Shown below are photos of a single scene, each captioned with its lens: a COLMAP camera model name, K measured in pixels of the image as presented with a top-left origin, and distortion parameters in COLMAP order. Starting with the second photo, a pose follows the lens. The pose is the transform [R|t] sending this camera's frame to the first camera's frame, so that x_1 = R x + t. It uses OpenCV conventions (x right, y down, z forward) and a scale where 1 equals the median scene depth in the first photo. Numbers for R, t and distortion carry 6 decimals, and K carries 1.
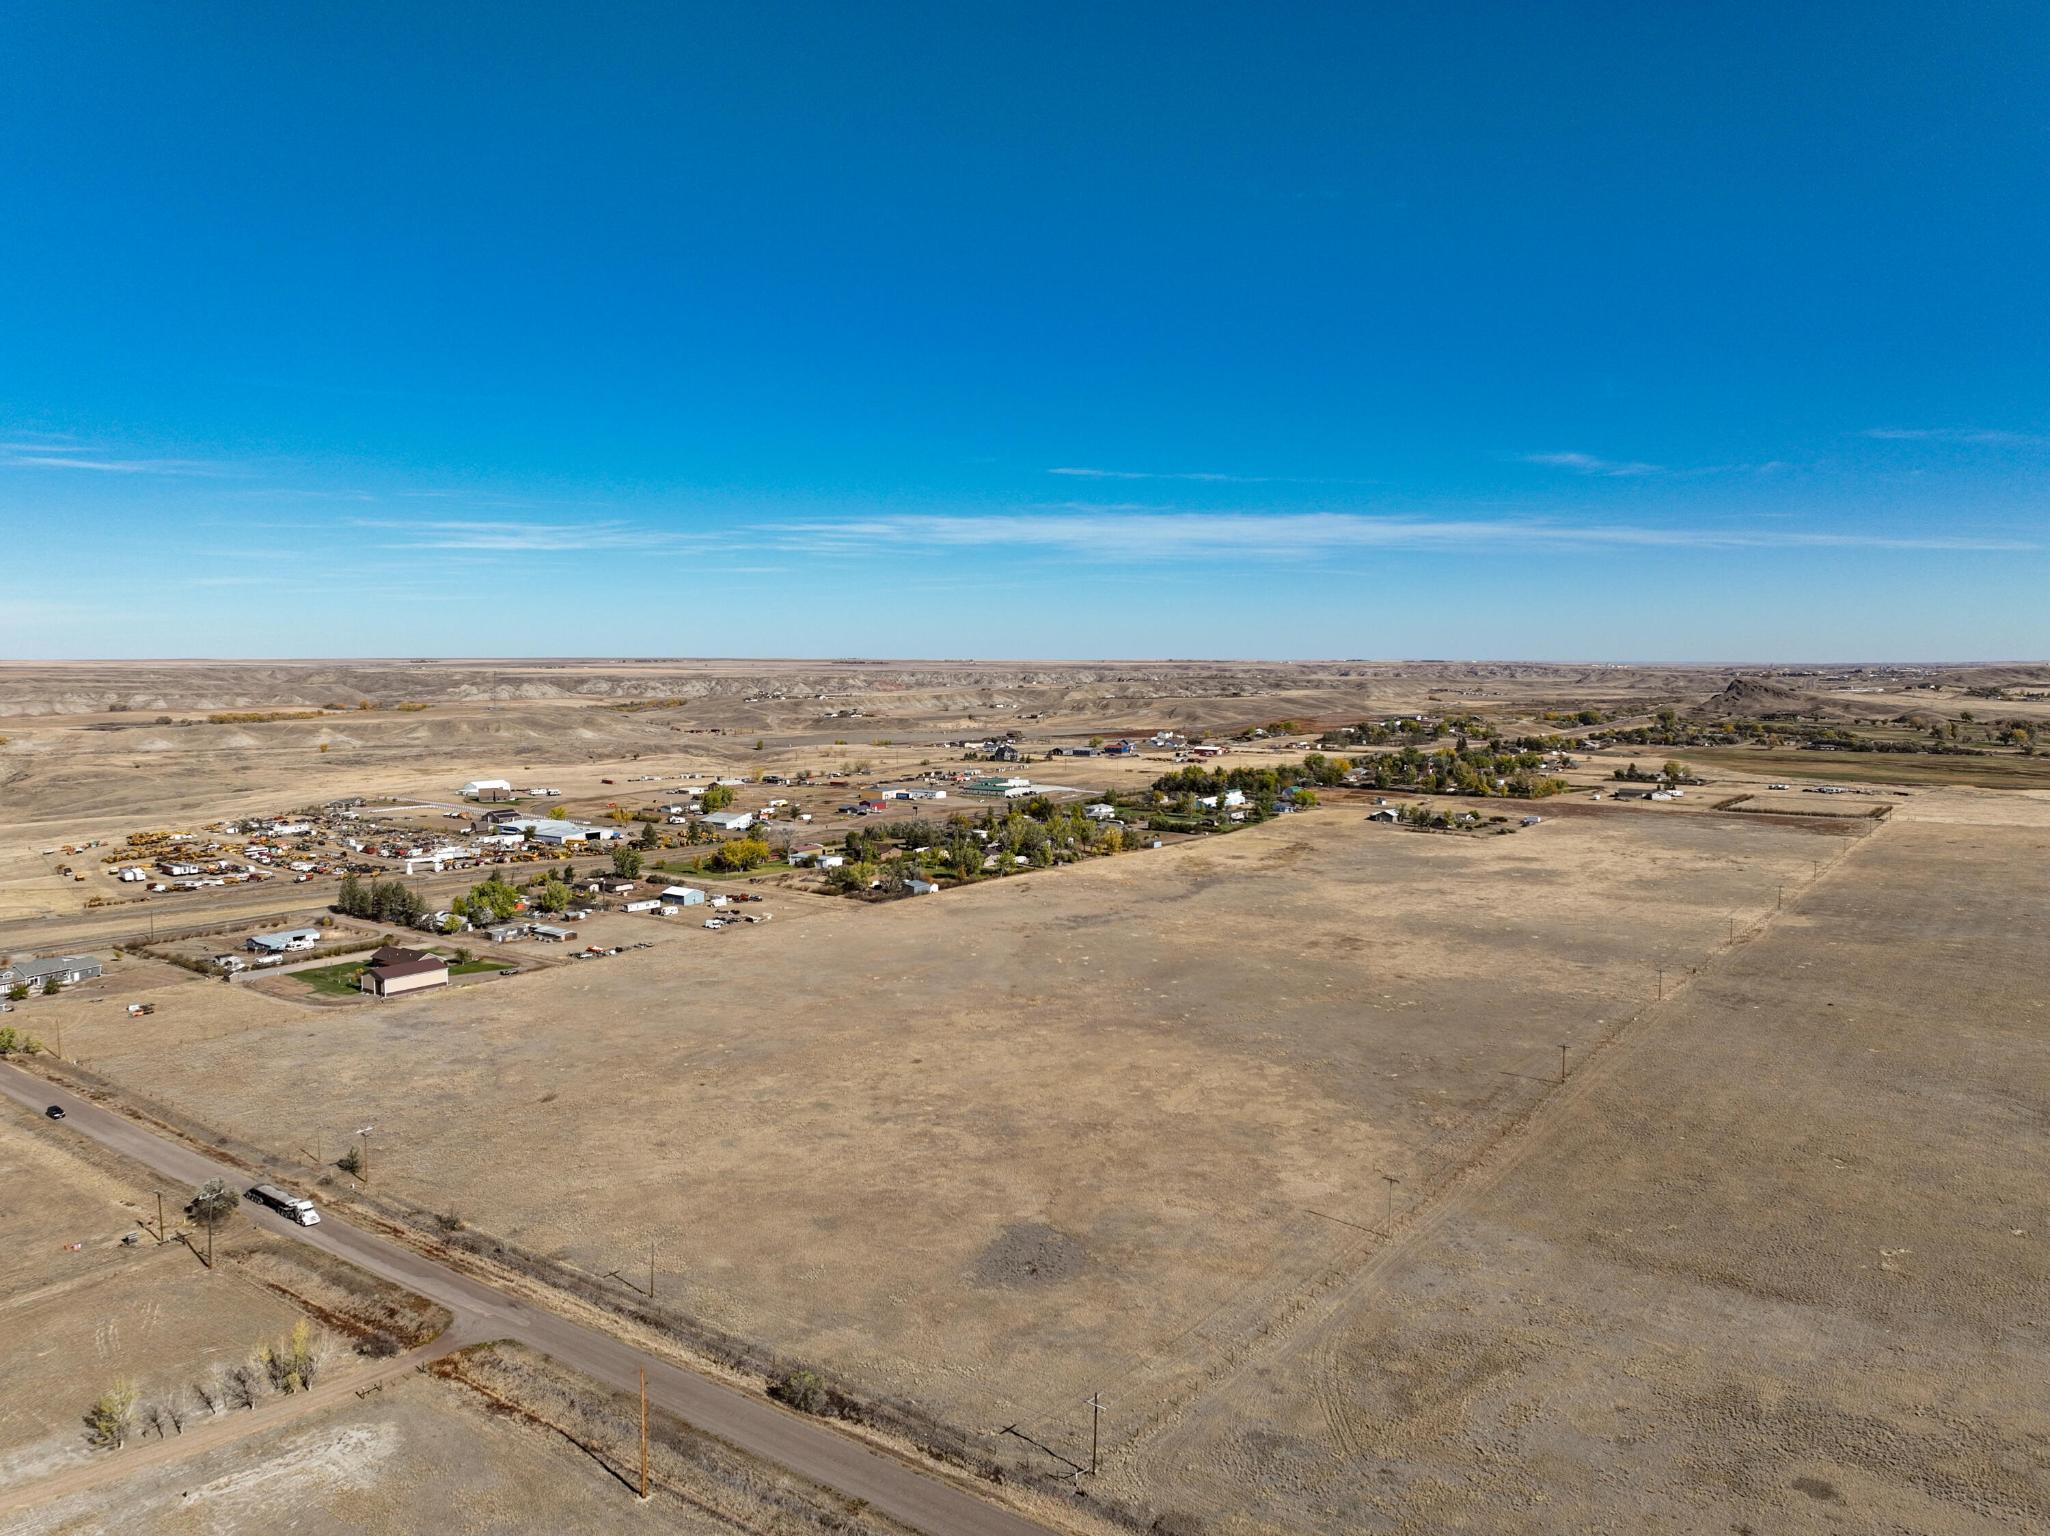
lens RADIAL K [[1443.9, 0, 1028.0], [0, 1443.9, 651.7], [0, 0, 1]] dist [0.009027, 0.005243]
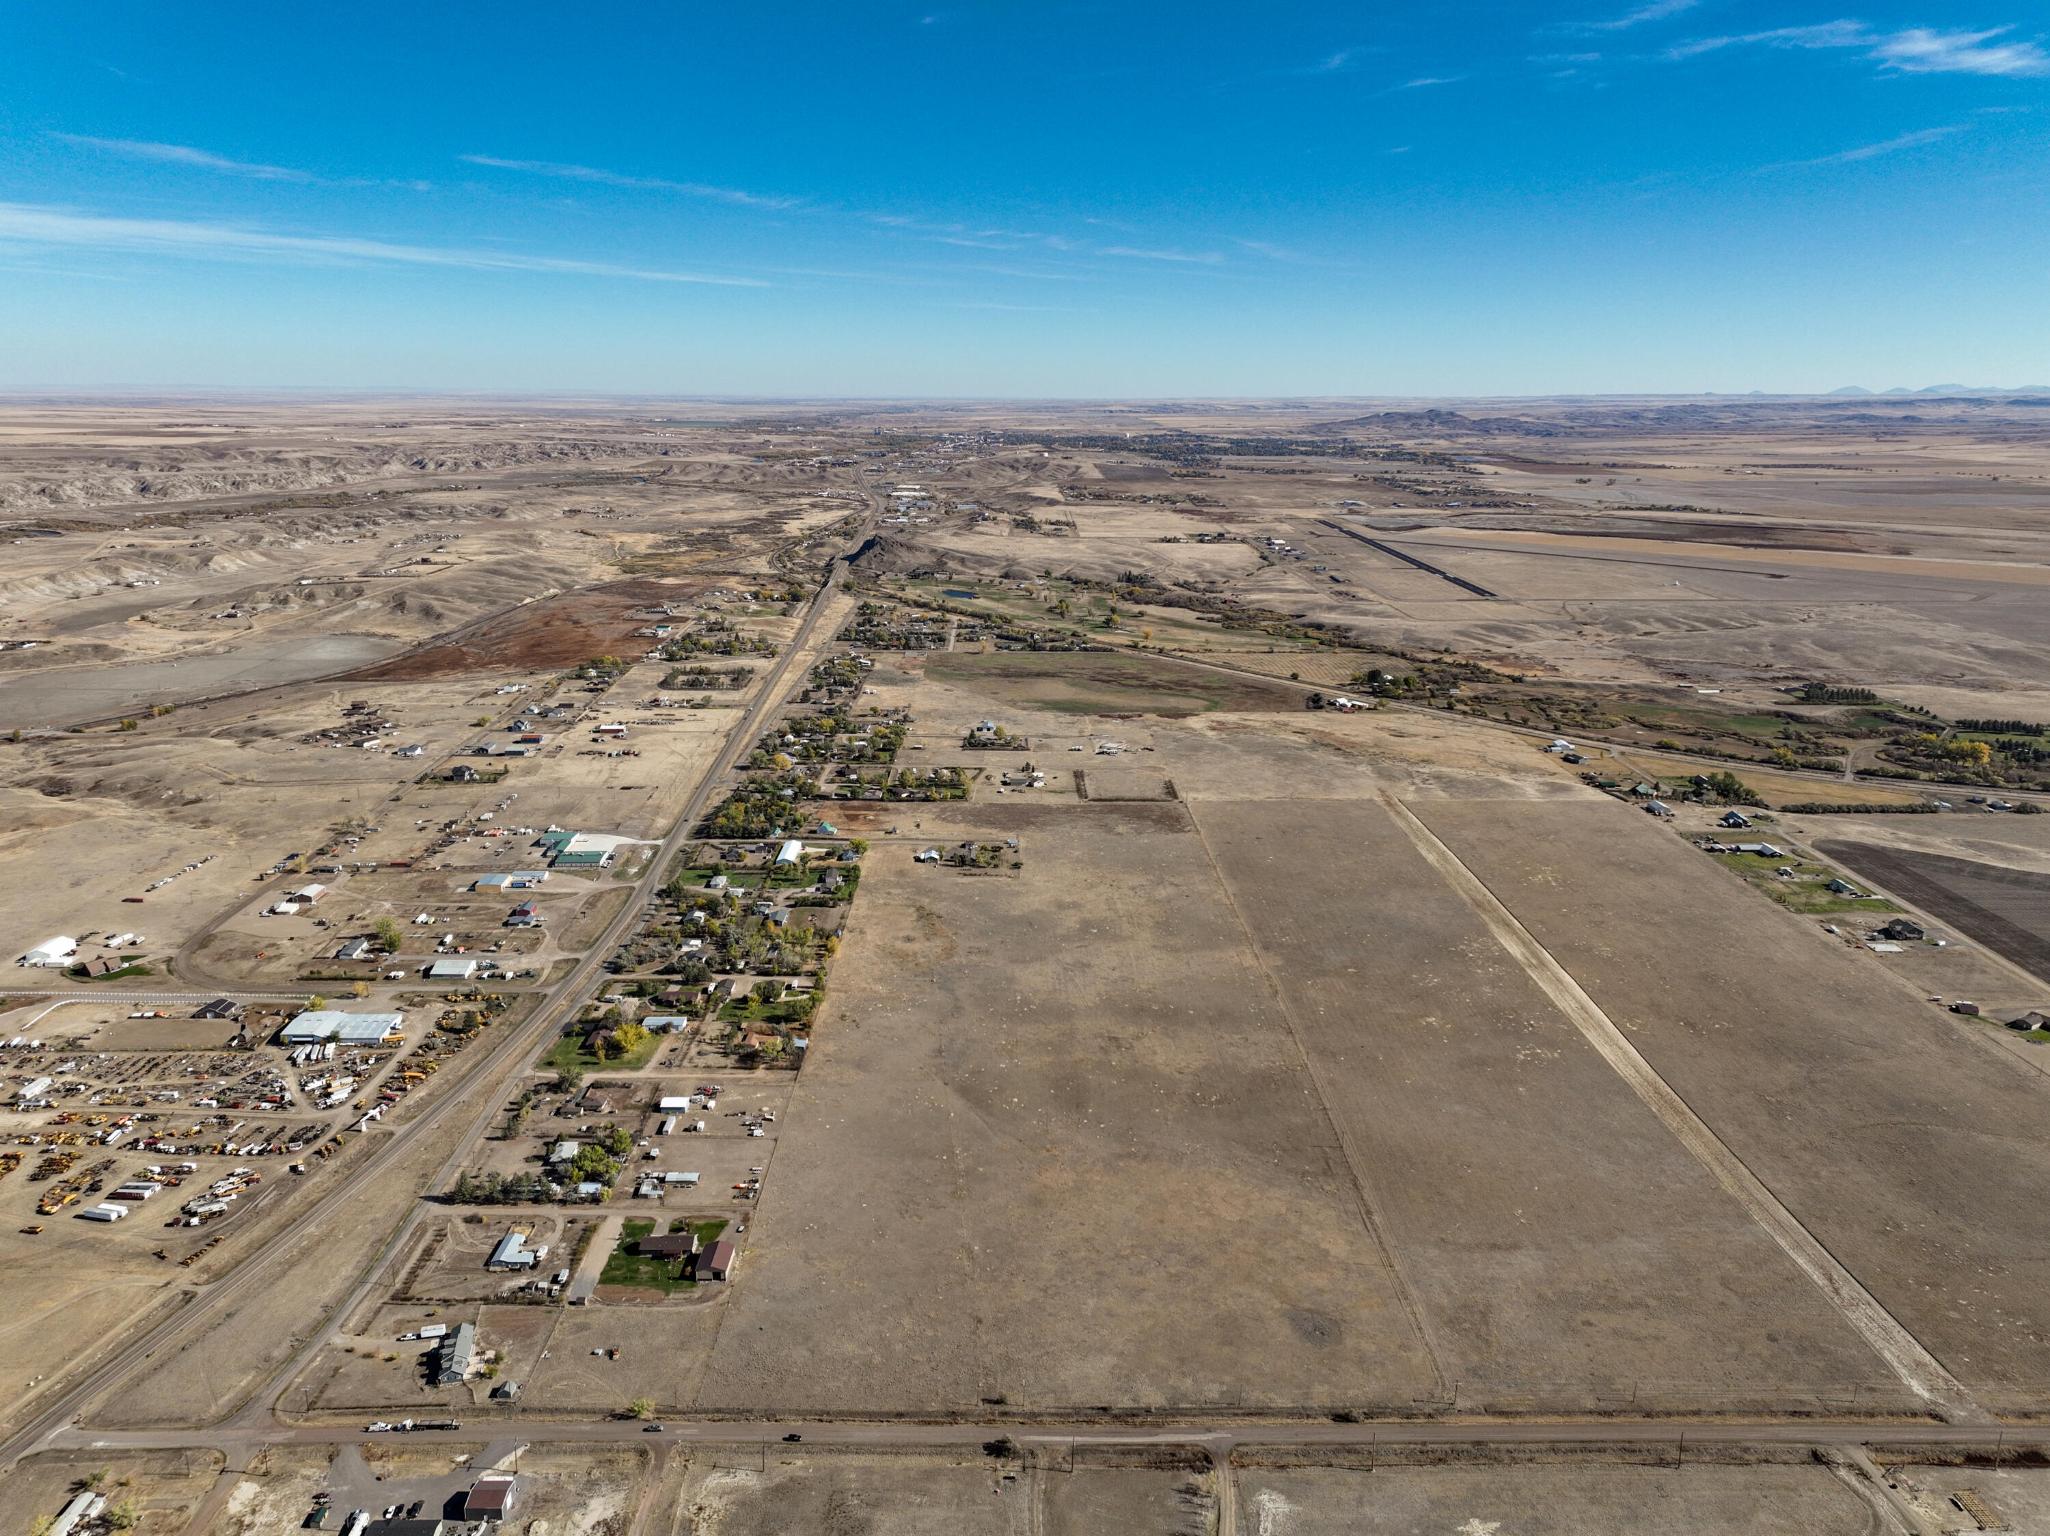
lens RADIAL K [[1458.8, 0, 1025.0], [0, 1458.8, 768.0], [0, 0, 1]] dist [0.001261, 0.018198]
pose [[0.792637, -0.146912, 0.591730, -1.144351], [-0.011991, 0.966591, 0.256043, -0.757411], [-0.609576, -0.210044, 0.764394, -0.274579]]
